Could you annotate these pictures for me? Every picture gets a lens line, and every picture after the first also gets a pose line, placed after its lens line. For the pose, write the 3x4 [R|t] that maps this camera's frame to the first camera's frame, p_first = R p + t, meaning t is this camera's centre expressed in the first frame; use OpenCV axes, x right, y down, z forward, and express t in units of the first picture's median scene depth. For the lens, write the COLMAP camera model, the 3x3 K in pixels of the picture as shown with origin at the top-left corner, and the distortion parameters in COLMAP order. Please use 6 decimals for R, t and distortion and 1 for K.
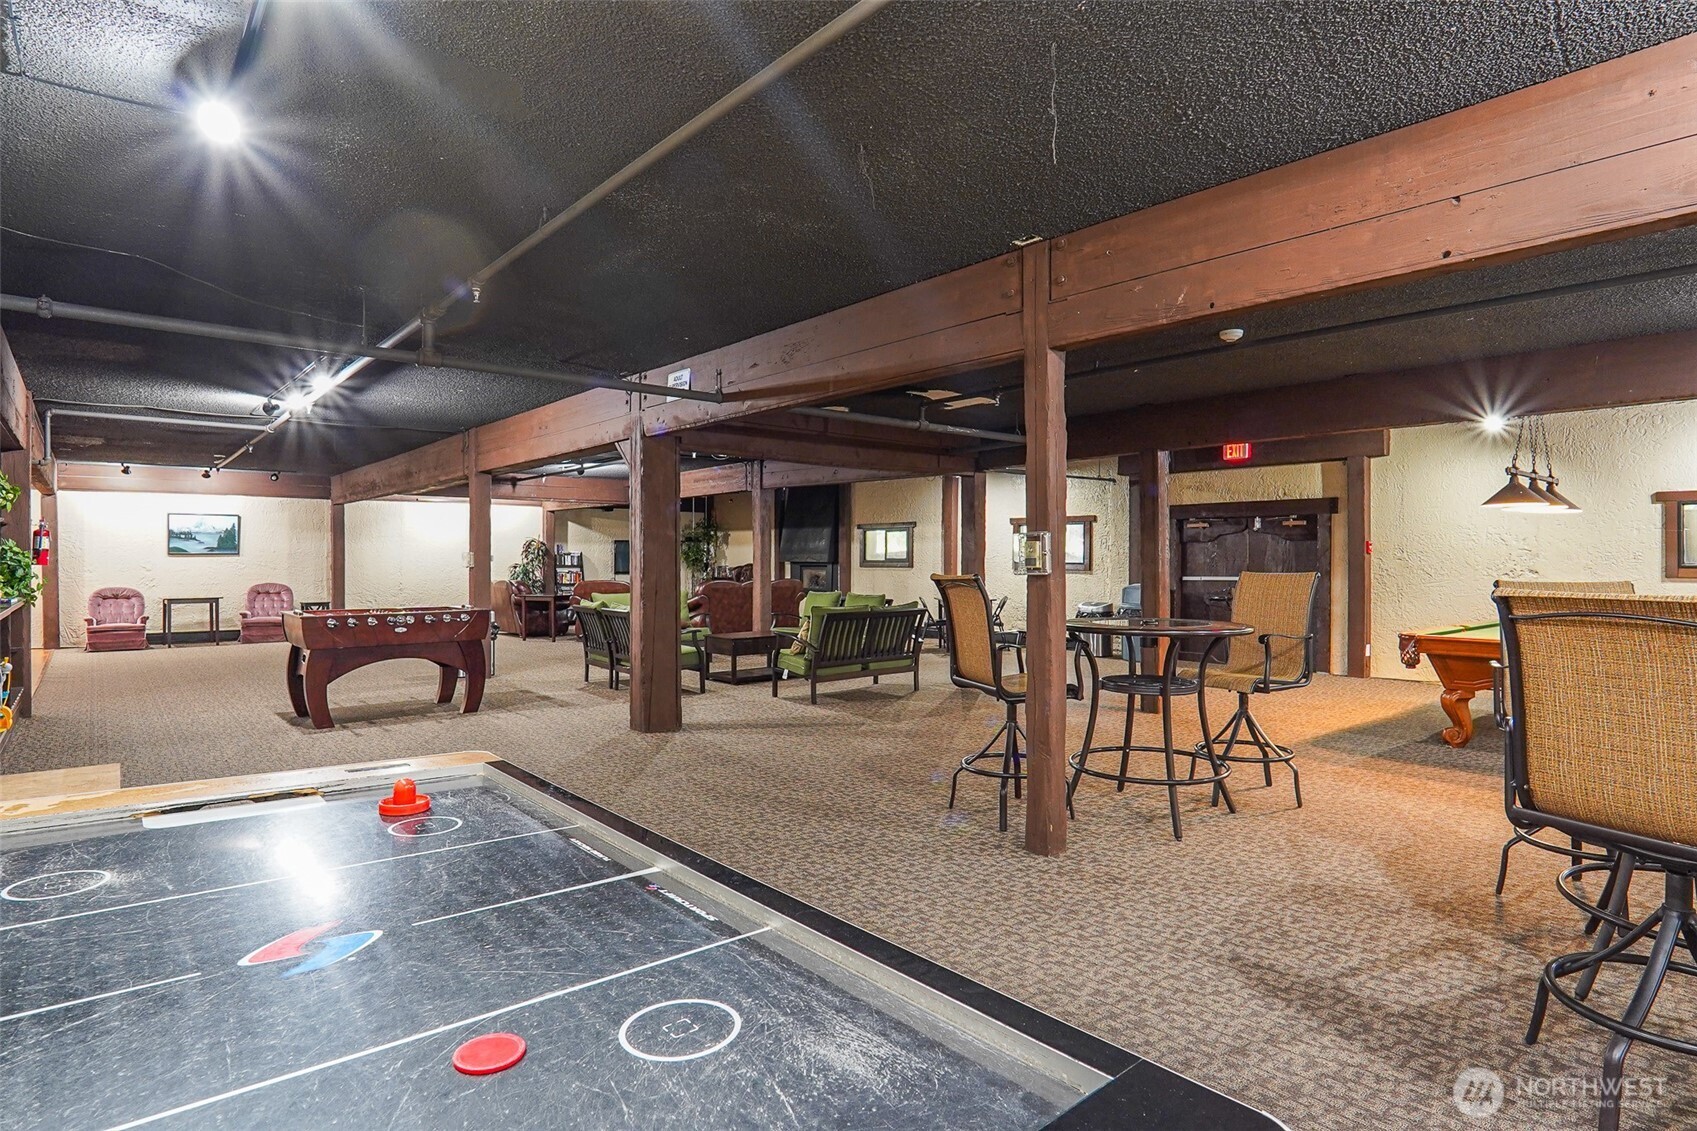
lens RADIAL K [[911.4, 0, 856.5], [0, 911.4, 563.8], [0, 0, 1]] dist [-0.035879, 0.008184]
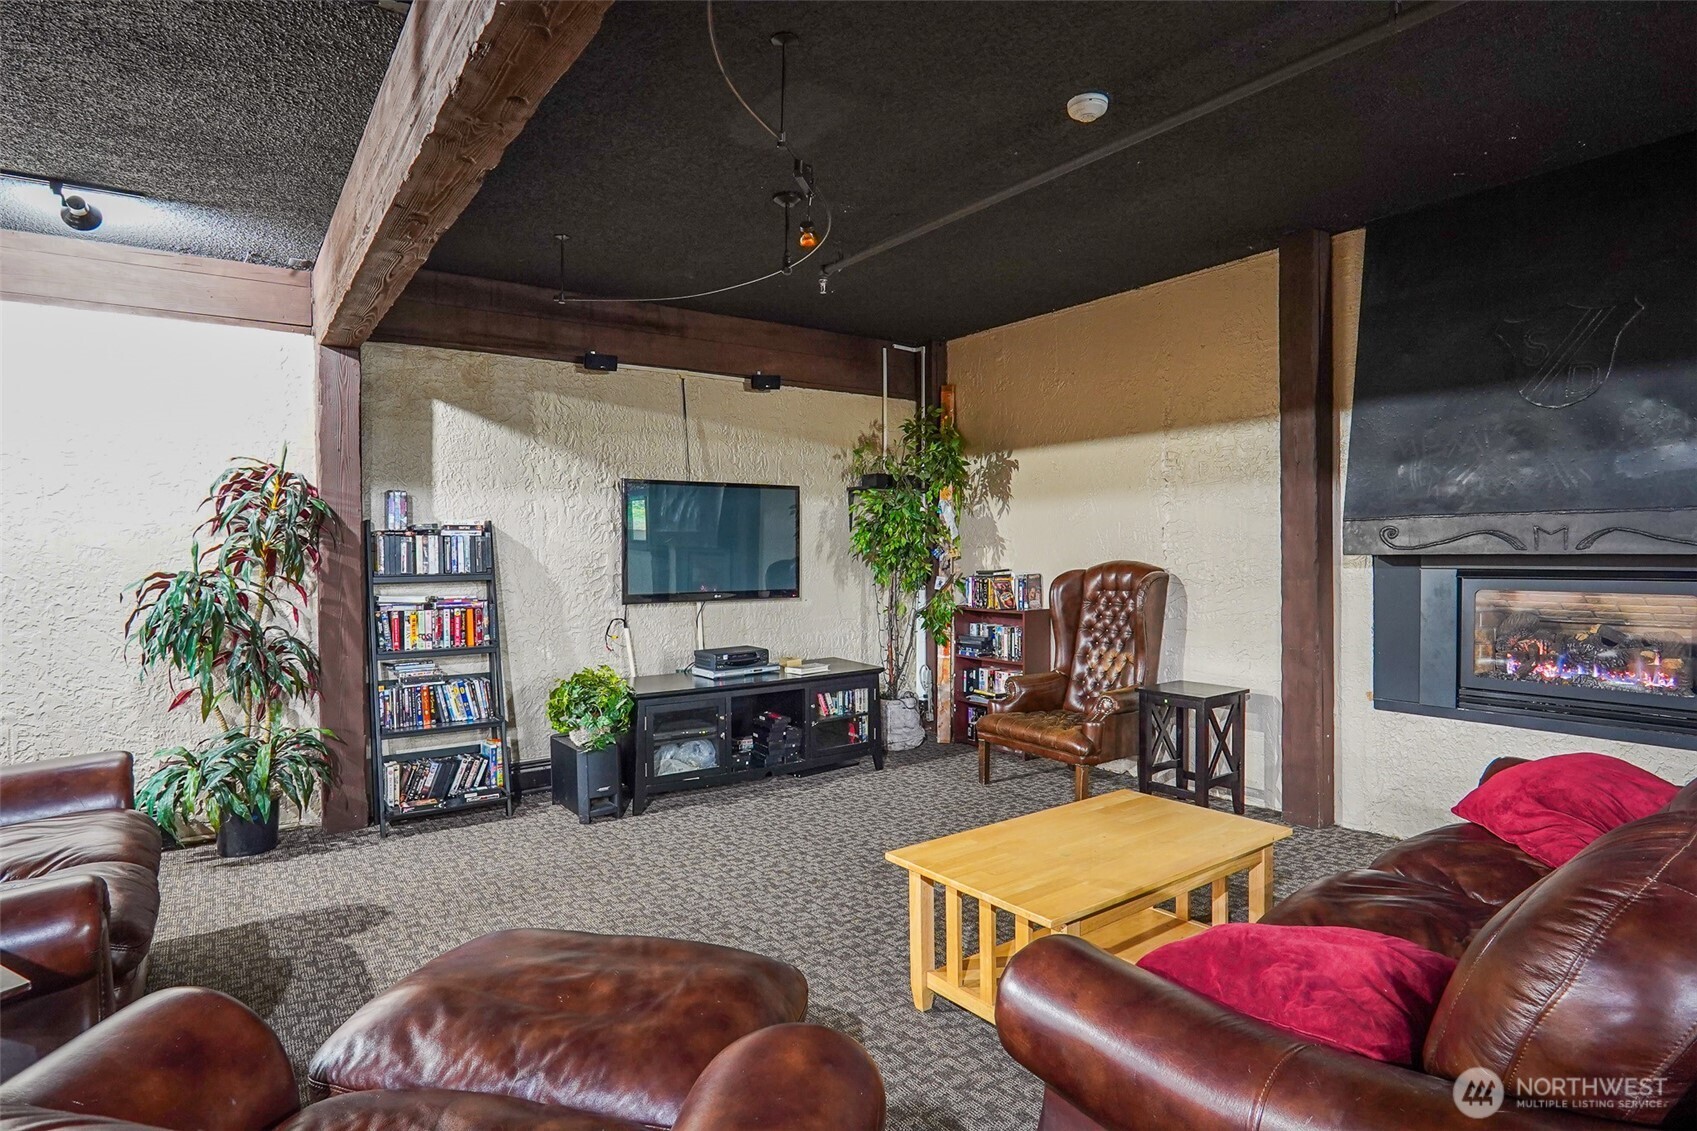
lens RADIAL K [[911.4, 0, 856.5], [0, 911.4, 563.8], [0, 0, 1]] dist [-0.035879, 0.008184]
pose [[0.993672, -0.005520, -0.112189, -0.159821], [0.006605, 0.999935, 0.009302, -0.002416], [0.112130, -0.009984, 0.993643, 0.709097]]
